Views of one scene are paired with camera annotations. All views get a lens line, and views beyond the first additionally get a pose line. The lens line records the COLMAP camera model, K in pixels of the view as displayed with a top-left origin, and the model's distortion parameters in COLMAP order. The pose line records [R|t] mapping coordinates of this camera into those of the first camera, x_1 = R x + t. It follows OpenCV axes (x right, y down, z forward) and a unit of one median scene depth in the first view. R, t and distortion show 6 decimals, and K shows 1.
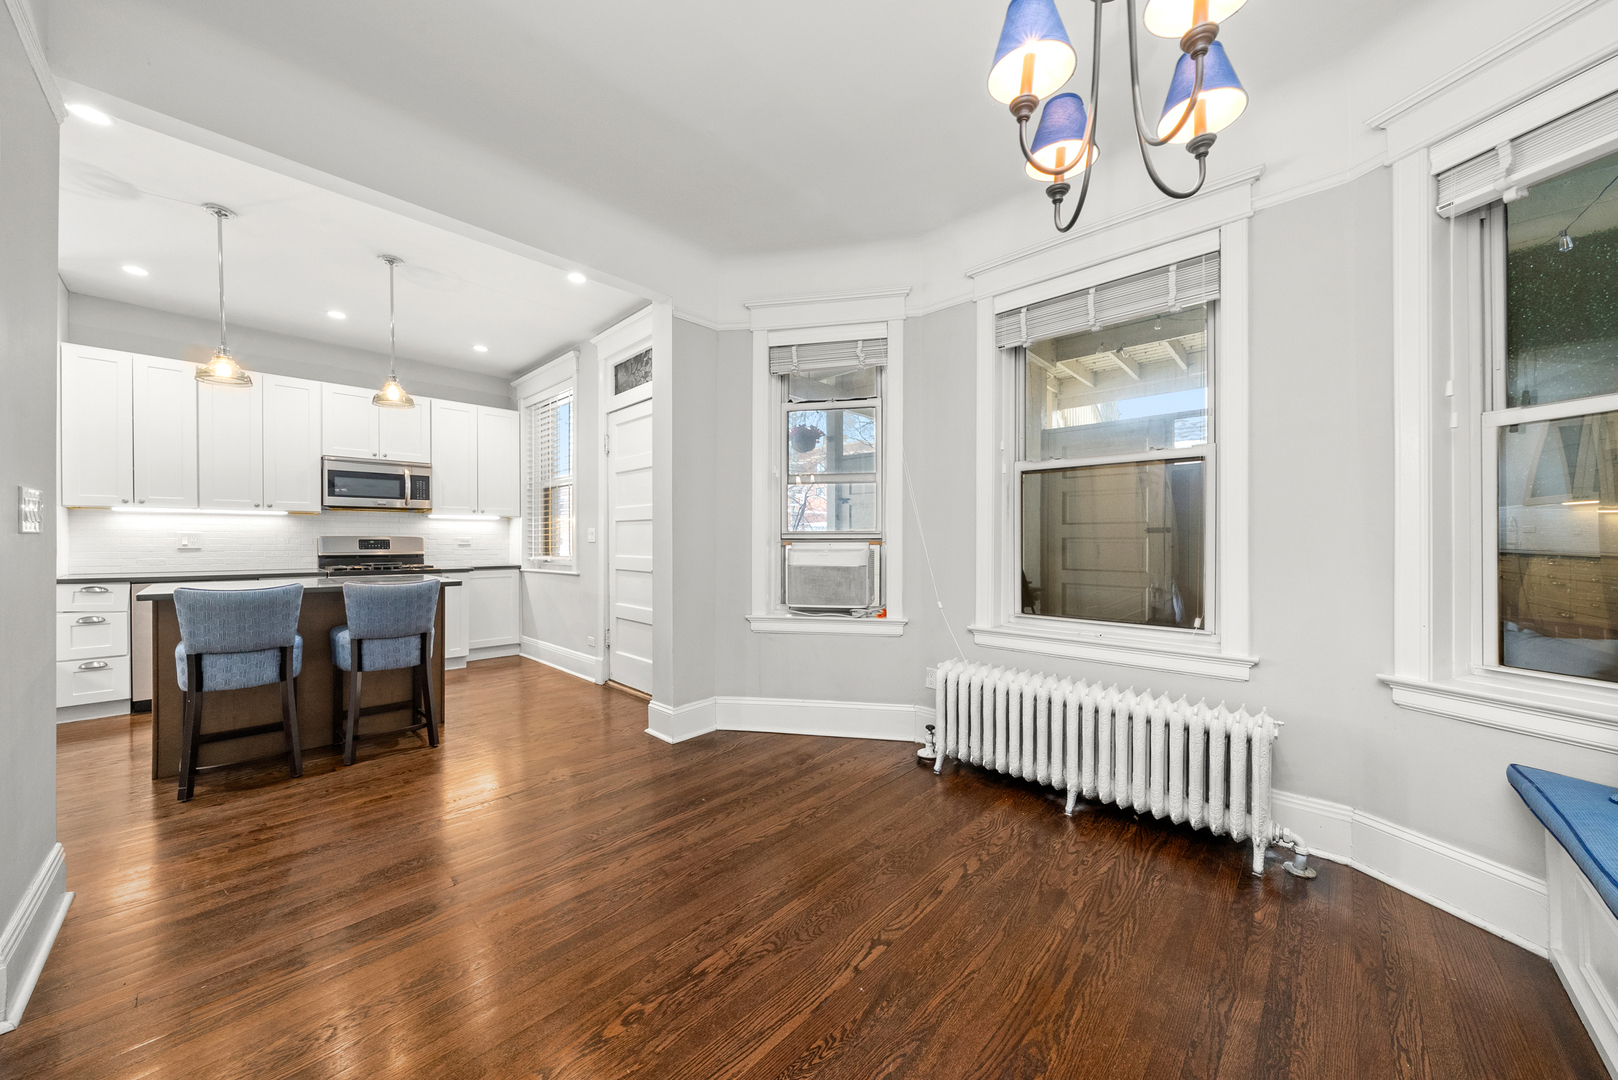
lens RADIAL K [[563.6, 0, 809.0], [0, 563.6, 540.0], [0, 0, 1]] dist [-0.009380, -0.000053]
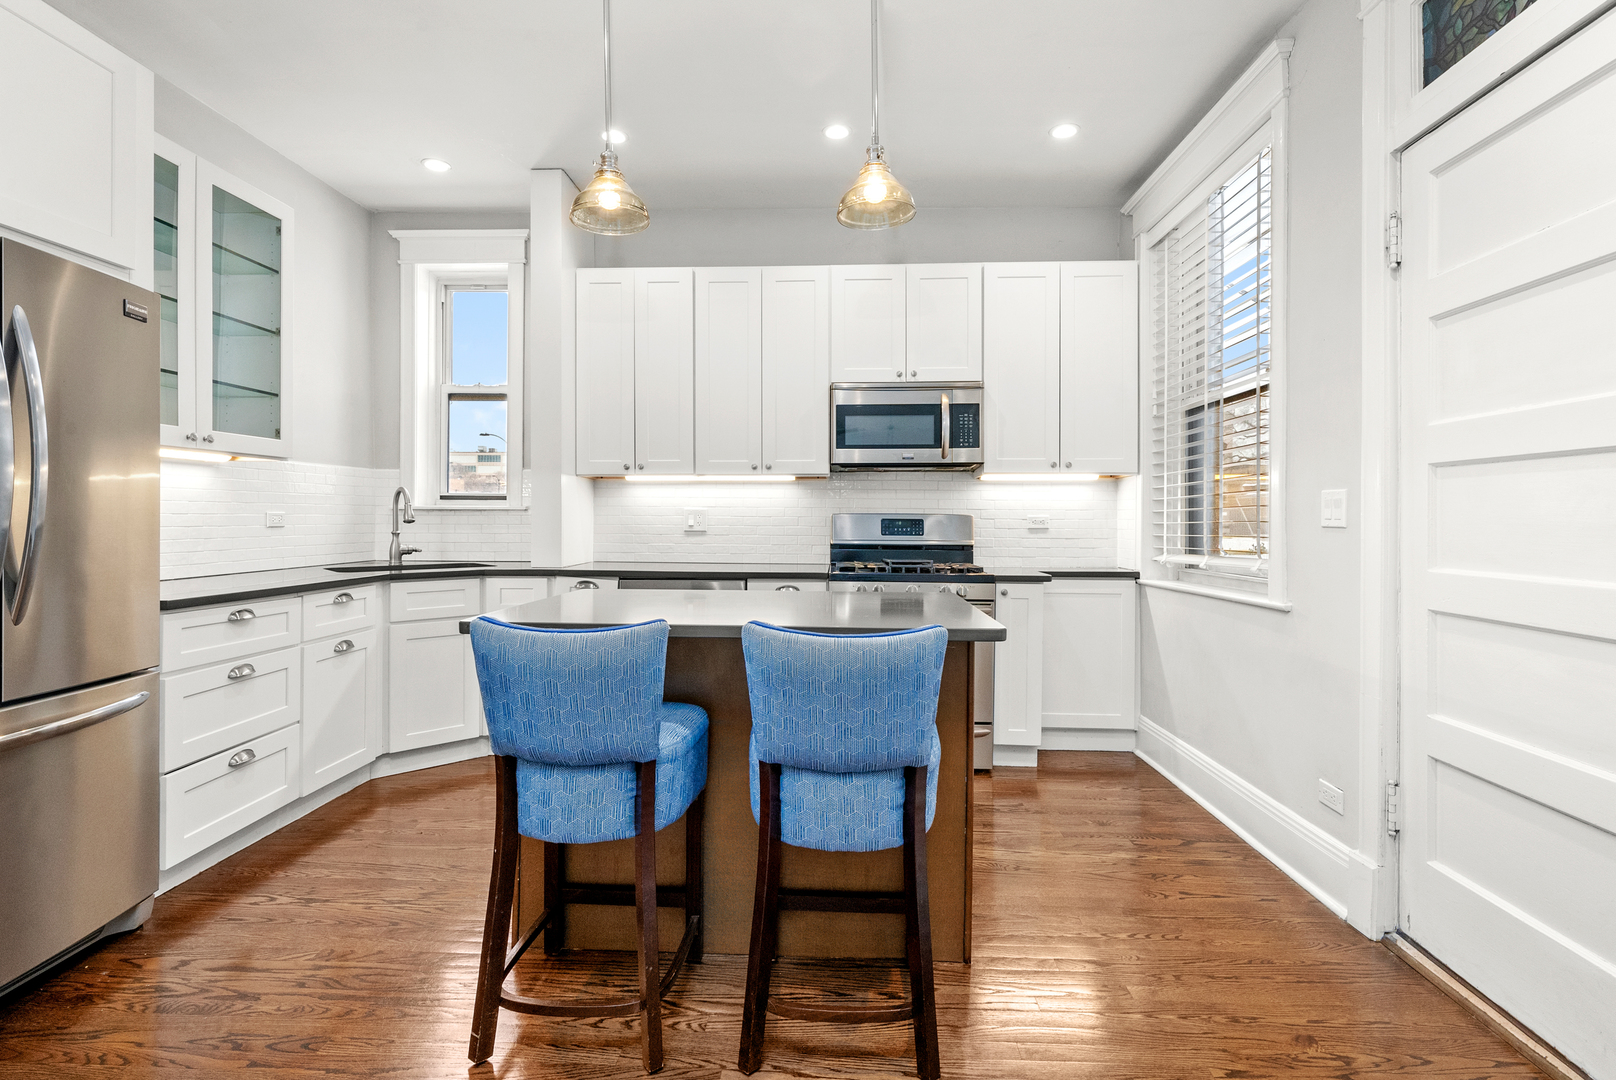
lens RADIAL K [[788.8, 0, 807.9], [0, 788.8, 520.6], [0, 0, 1]] dist [0.001371, 0.000016]
pose [[0.654857, 0.004134, -0.755742, -0.209281], [-0.003158, 0.999991, 0.002733, -0.001230], [0.755746, 0.000597, 0.654864, 0.380000]]
